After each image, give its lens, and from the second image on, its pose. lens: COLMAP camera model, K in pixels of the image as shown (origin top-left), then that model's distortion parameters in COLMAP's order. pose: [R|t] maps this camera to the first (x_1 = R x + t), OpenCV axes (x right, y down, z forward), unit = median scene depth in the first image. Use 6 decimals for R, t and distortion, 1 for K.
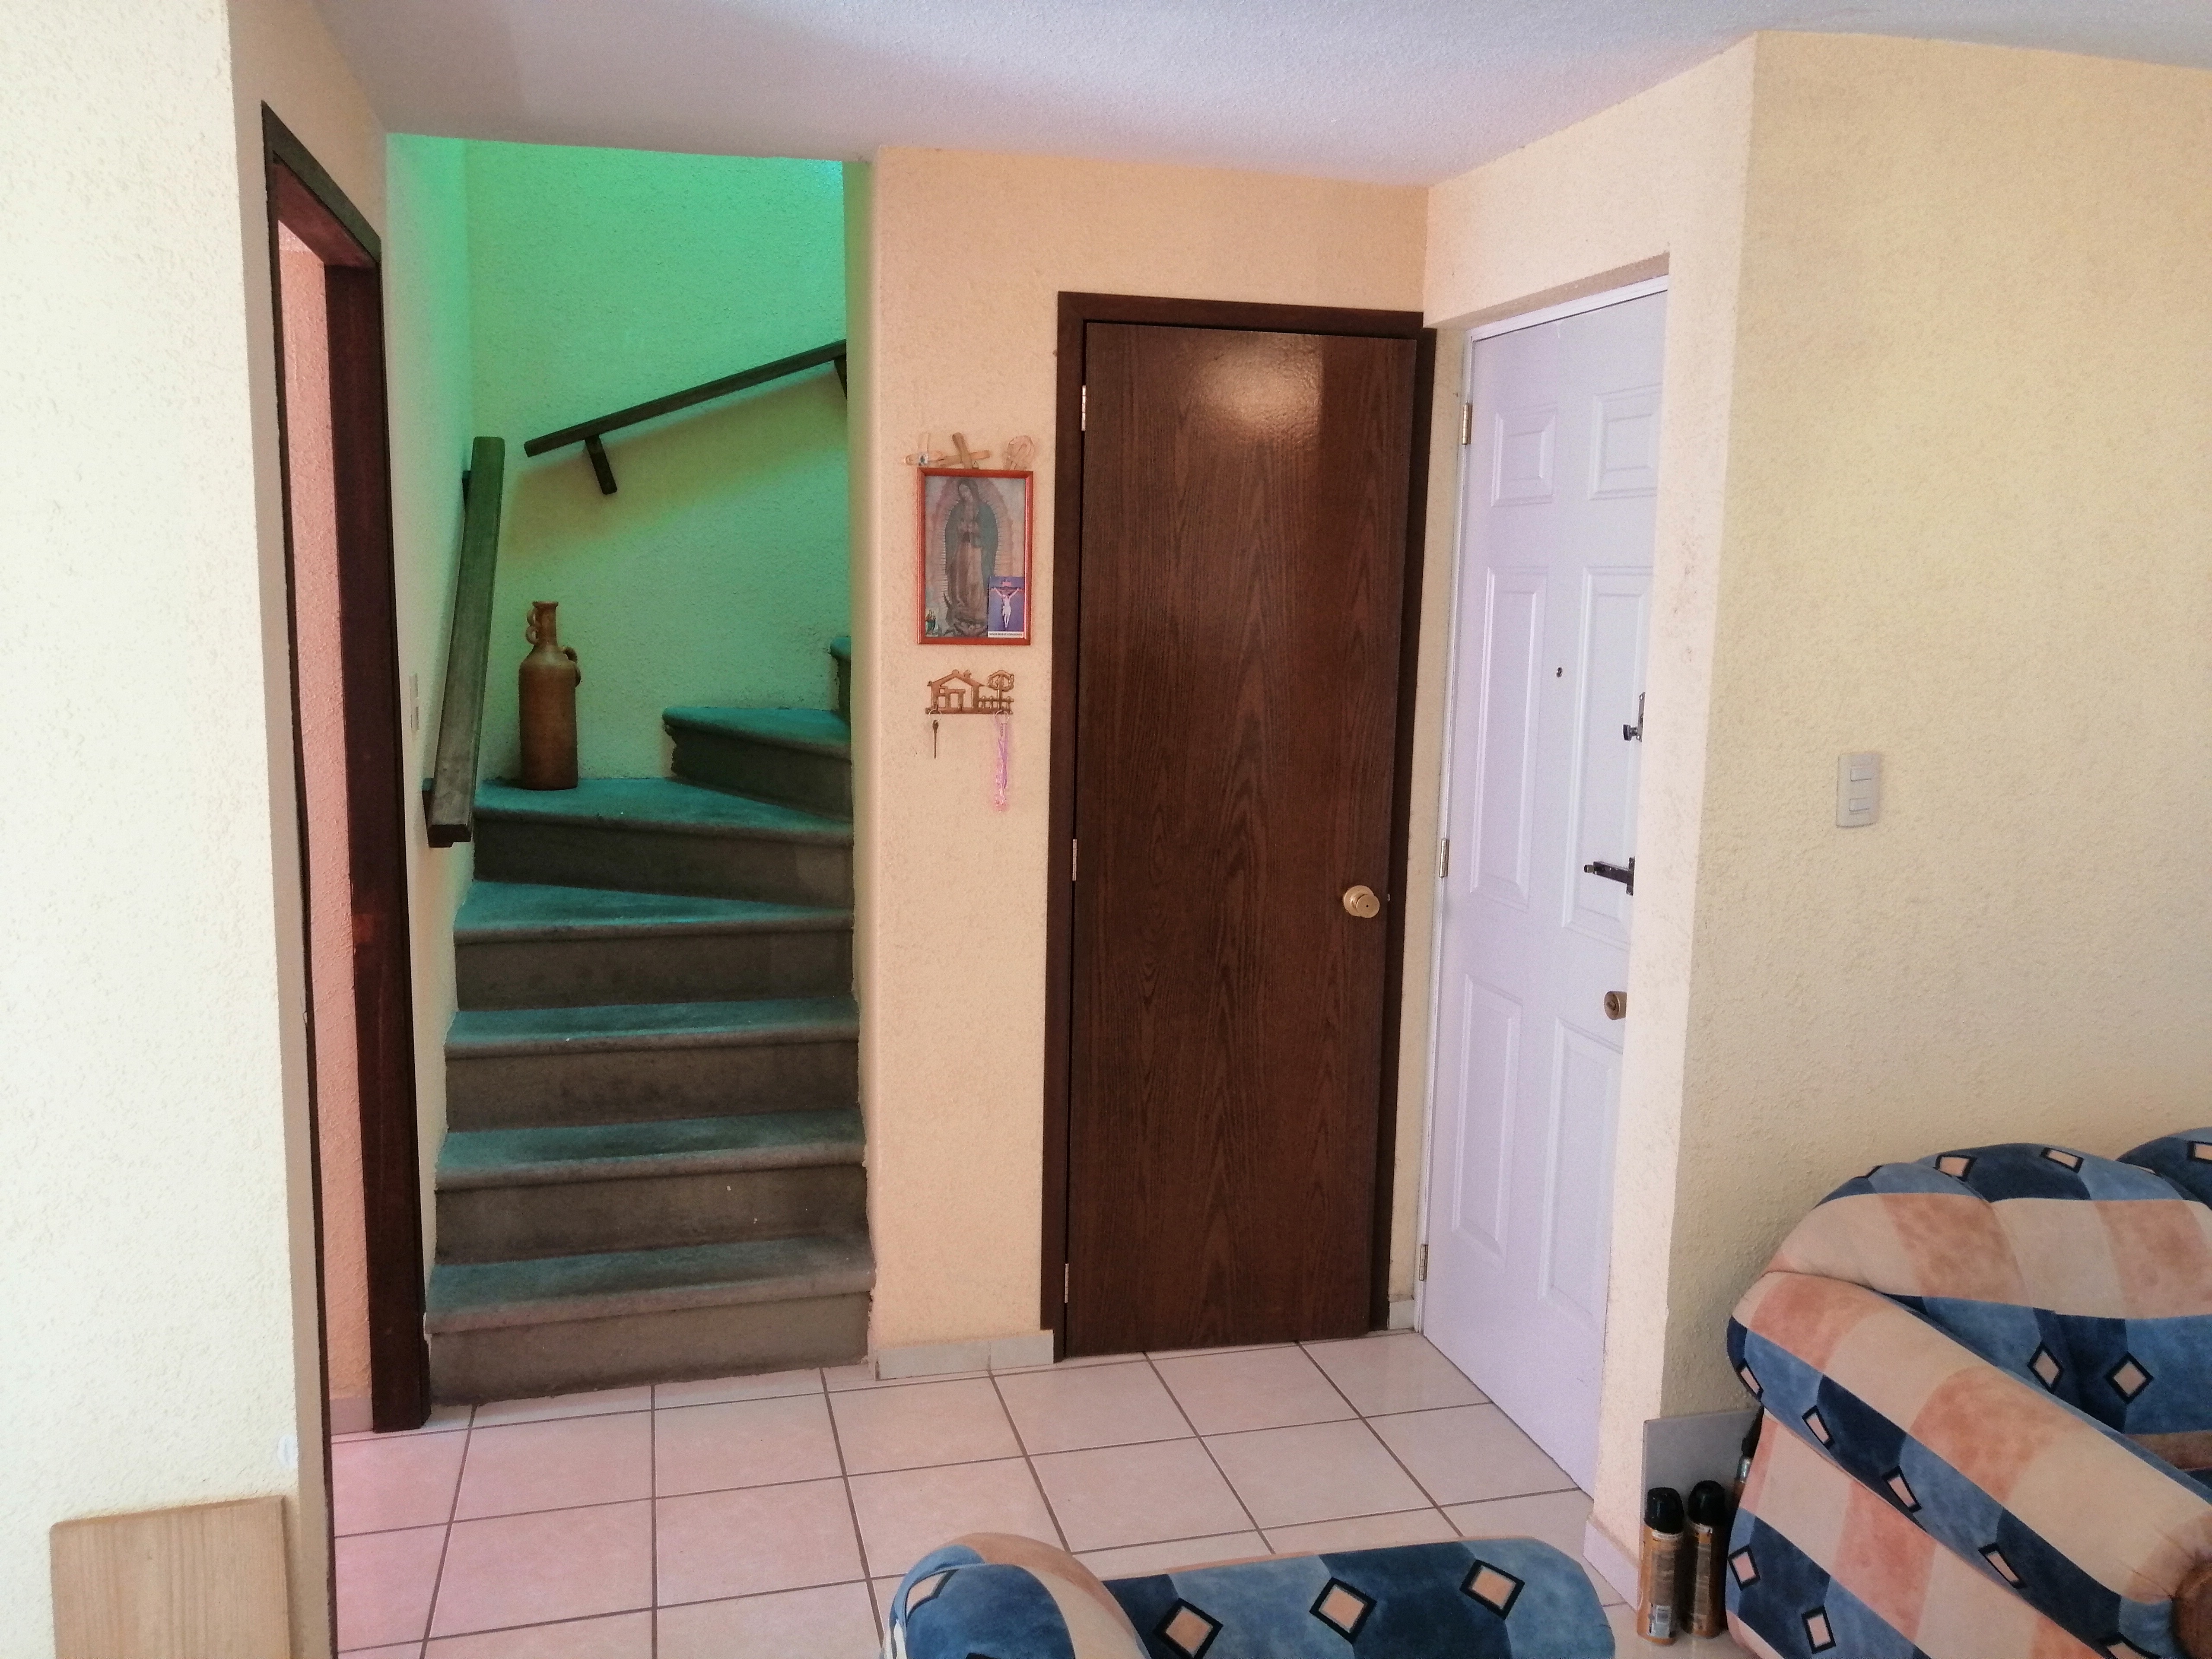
lens RADIAL K [[1723.0, 0, 1093.6], [0, 1723.0, 838.9], [0, 0, 1]] dist [-0.008332, 0.038355]
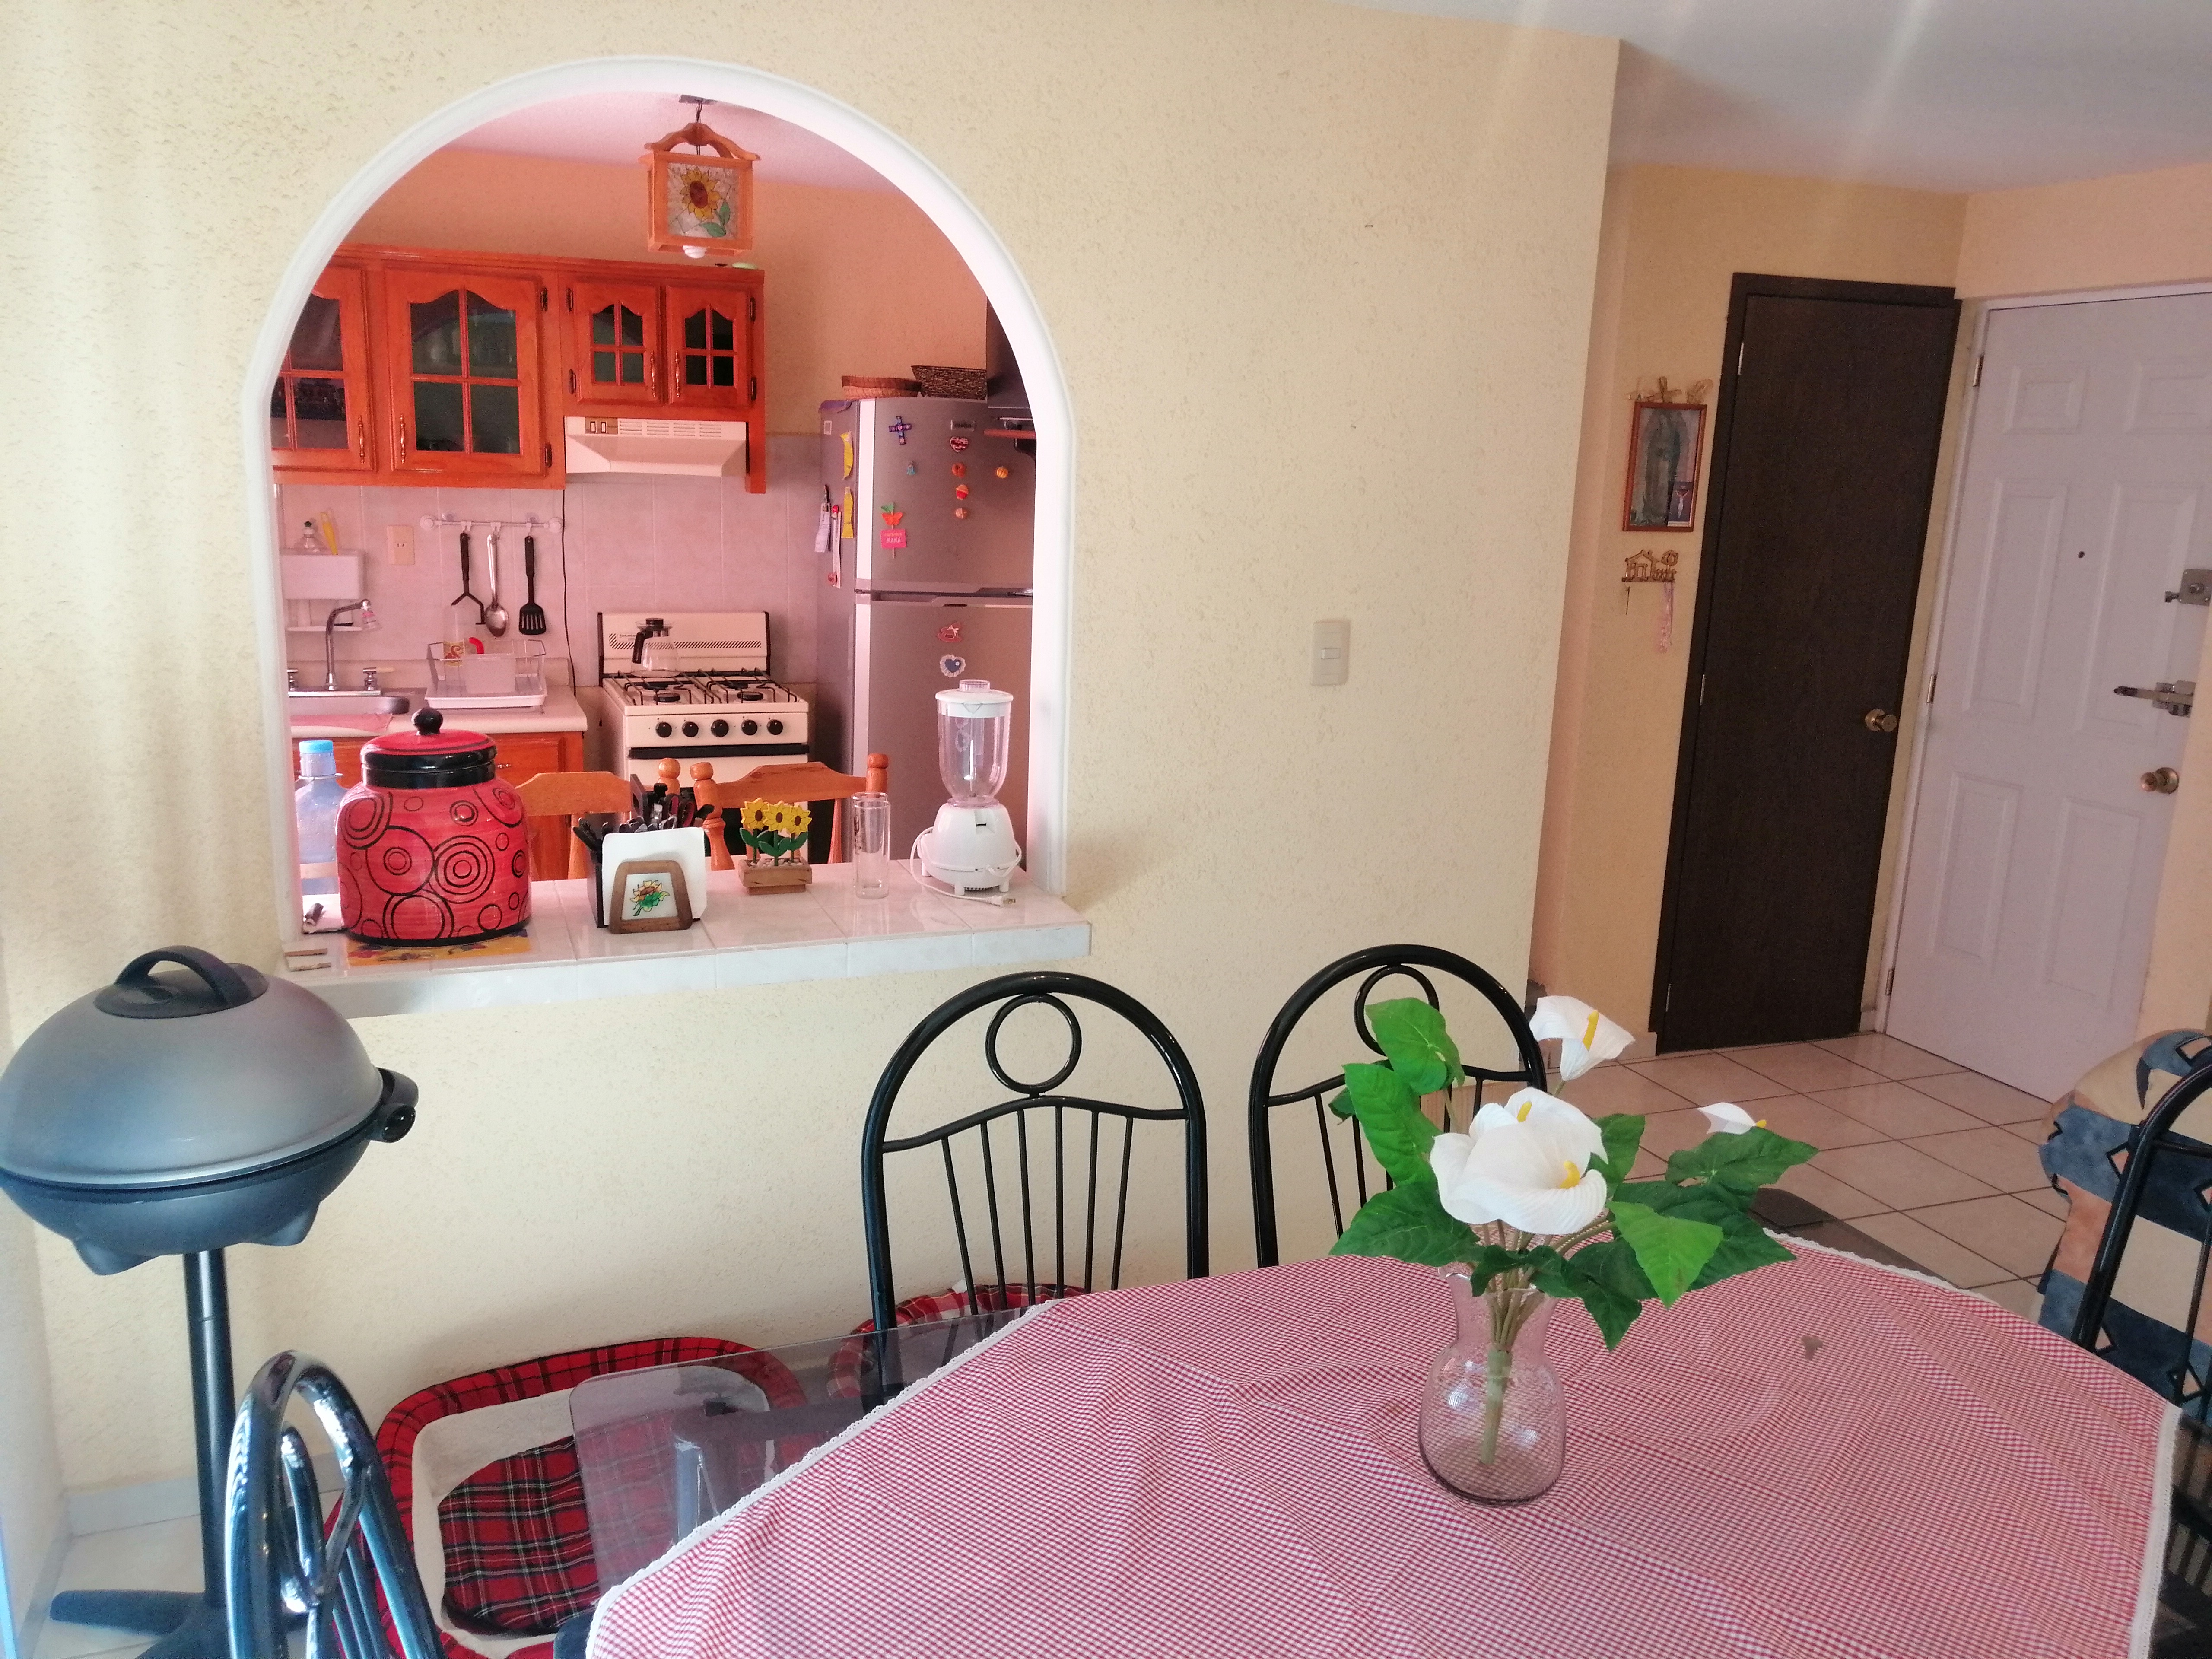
lens RADIAL K [[1723.0, 0, 1094.4], [0, 1723.0, 830.8], [0, 0, 1]] dist [-0.008332, 0.038355]
pose [[0.994138, -0.010926, 0.107564, -0.672338], [0.002950, 0.997251, 0.074034, 0.022572], [-0.108078, -0.073283, 0.991438, -0.335258]]
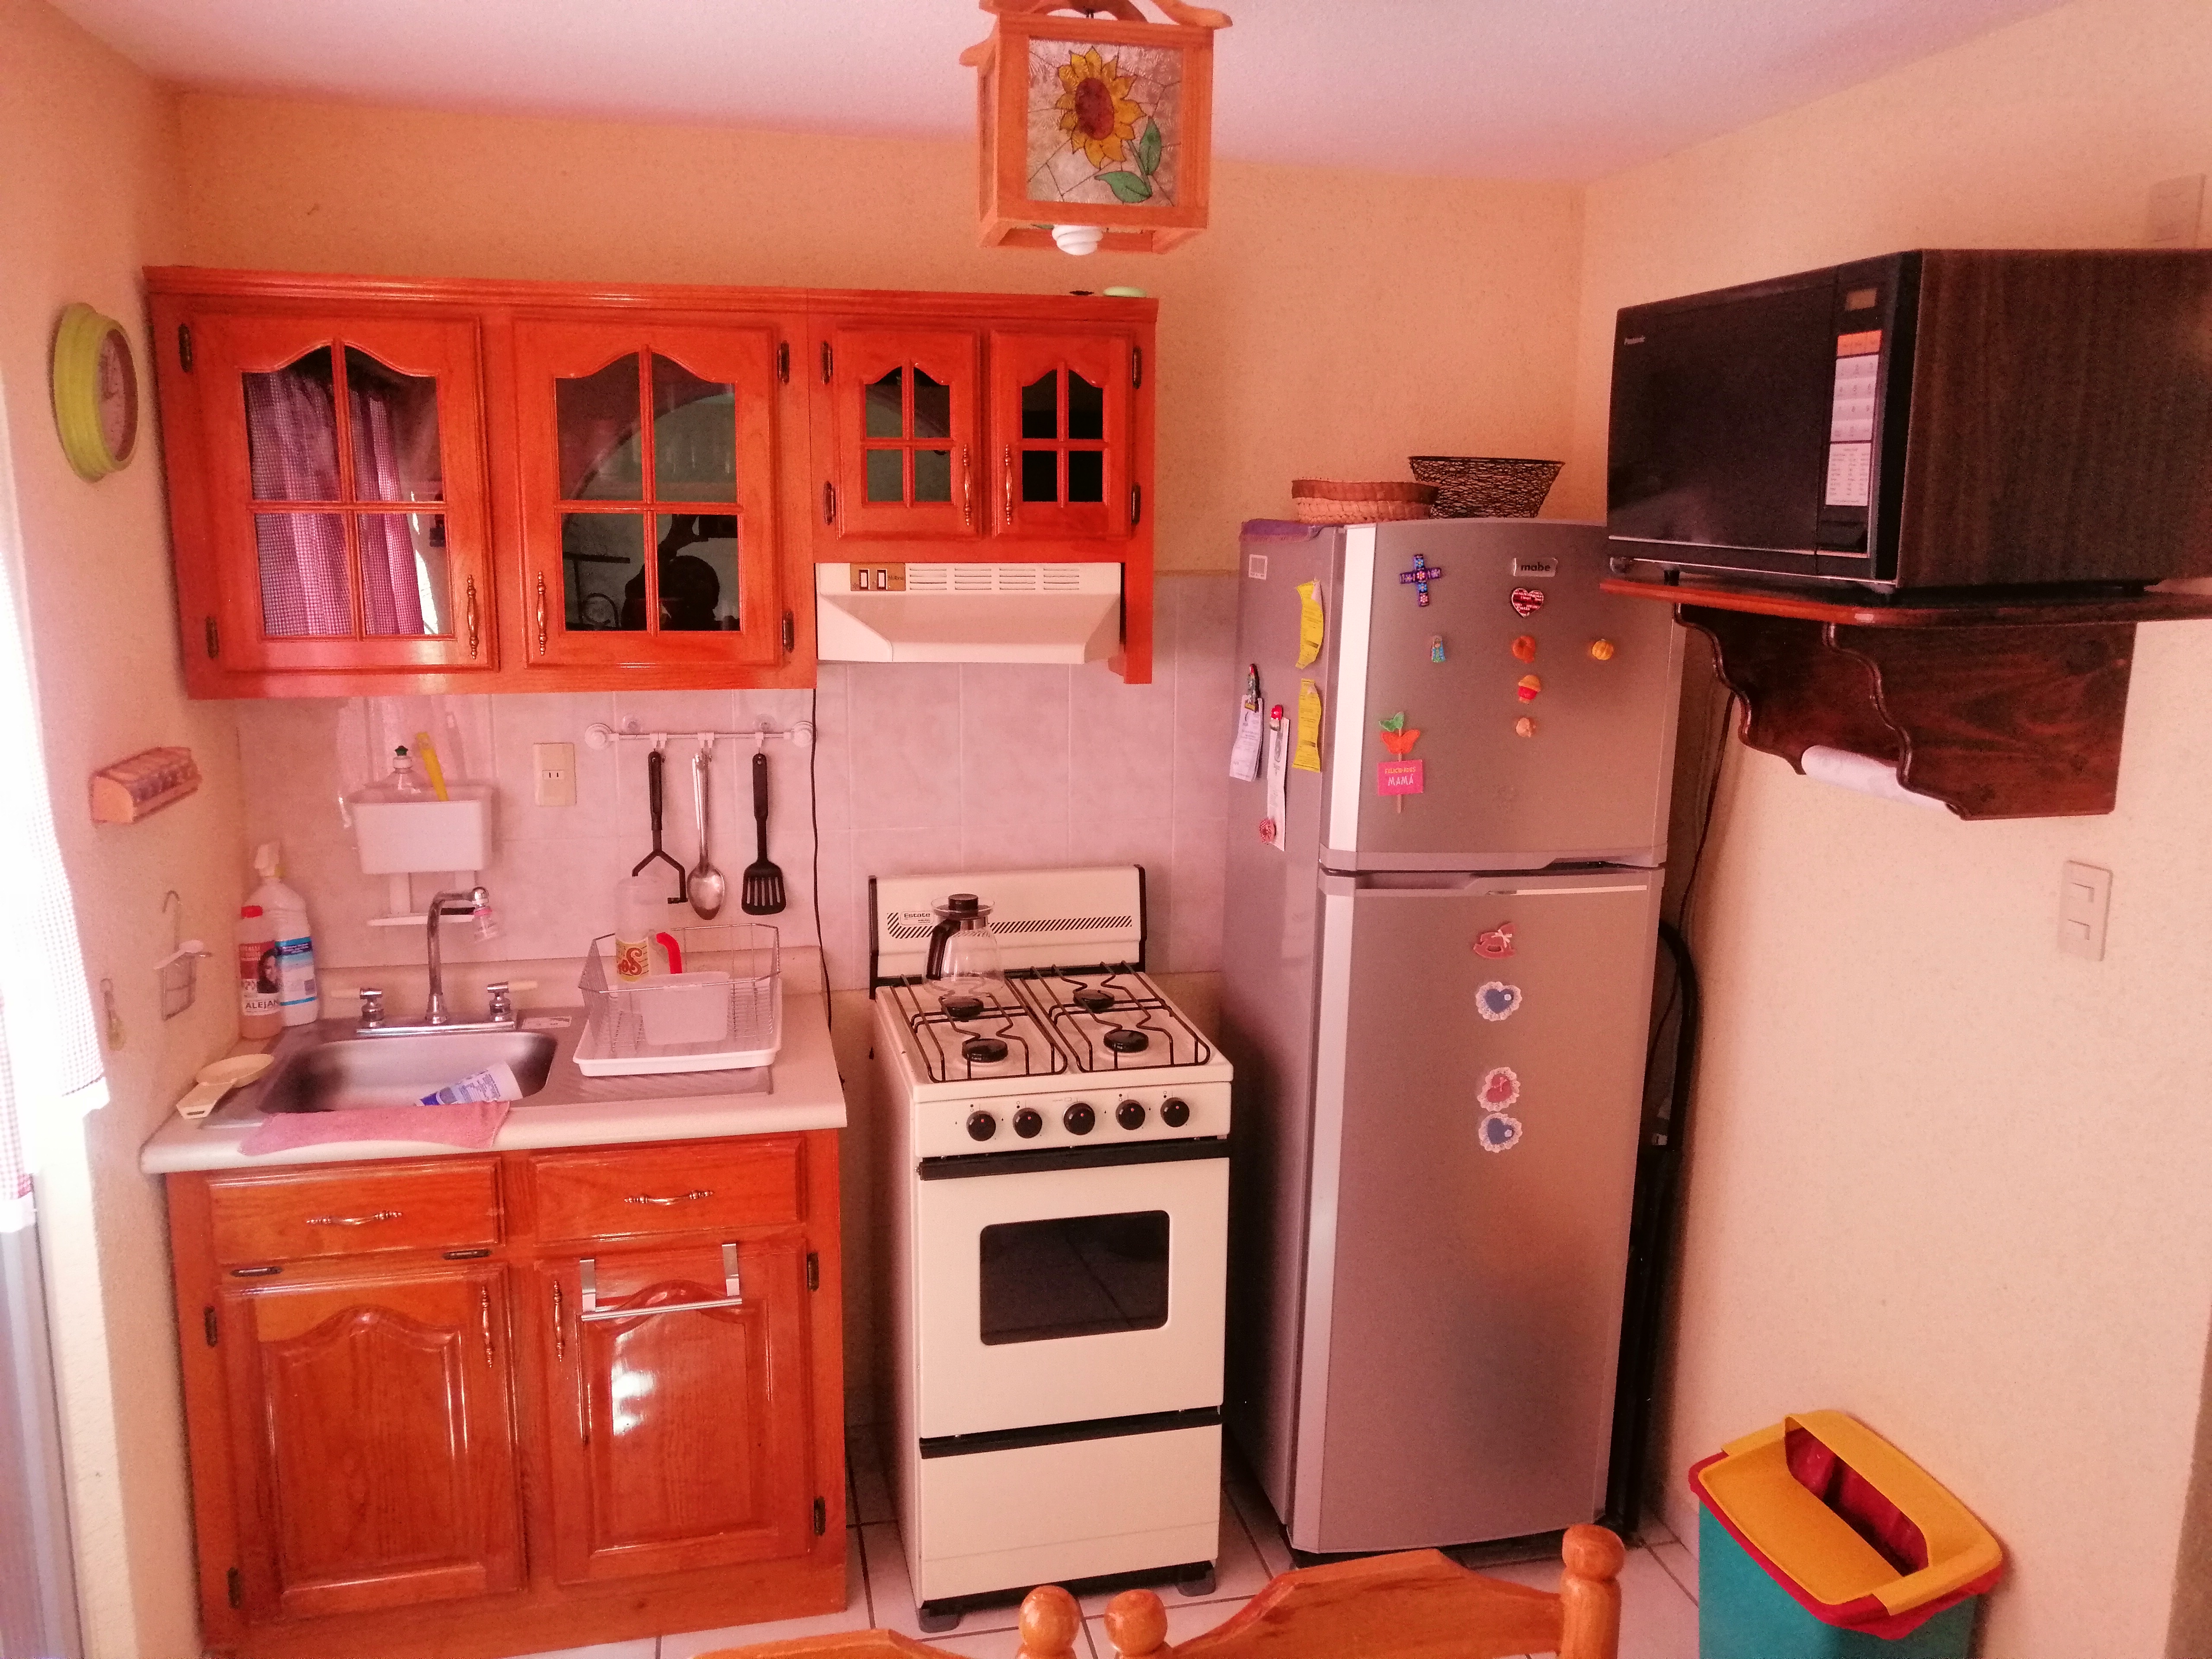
lens RADIAL K [[1723.0, 0, 1108.0], [0, 1723.0, 825.9], [0, 0, 1]] dist [-0.008332, 0.038355]
pose [[0.999357, -0.005591, -0.035412, -0.786651], [0.006831, 0.999364, 0.035009, -0.121498], [0.035194, -0.035228, 0.998759, 0.348388]]
